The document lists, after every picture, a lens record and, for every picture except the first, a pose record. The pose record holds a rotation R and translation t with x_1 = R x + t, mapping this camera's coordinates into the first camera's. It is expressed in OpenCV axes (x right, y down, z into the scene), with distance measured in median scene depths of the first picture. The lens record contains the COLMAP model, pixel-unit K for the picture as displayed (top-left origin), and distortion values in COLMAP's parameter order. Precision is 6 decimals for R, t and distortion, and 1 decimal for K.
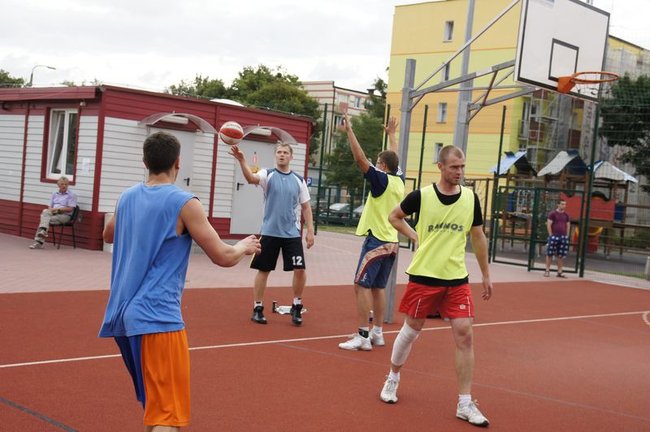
lens RADIAL K [[850.6, 0, 325.0], [0, 850.6, 216.0], [0, 0, 1]] dist [0.019337, 0.090054]
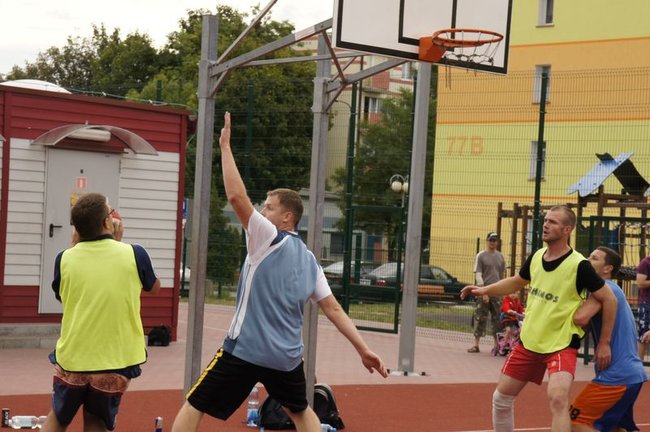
lens RADIAL K [[1634.4, 0, 325.0], [0, 1634.4, 216.0], [0, 0, 1]] dist [0.375305, 0.989254]
pose [[0.999178, -0.033138, -0.023347, 0.128236], [0.032055, 0.998458, -0.045330, 0.014292], [0.024813, 0.044545, 0.998699, -0.131933]]
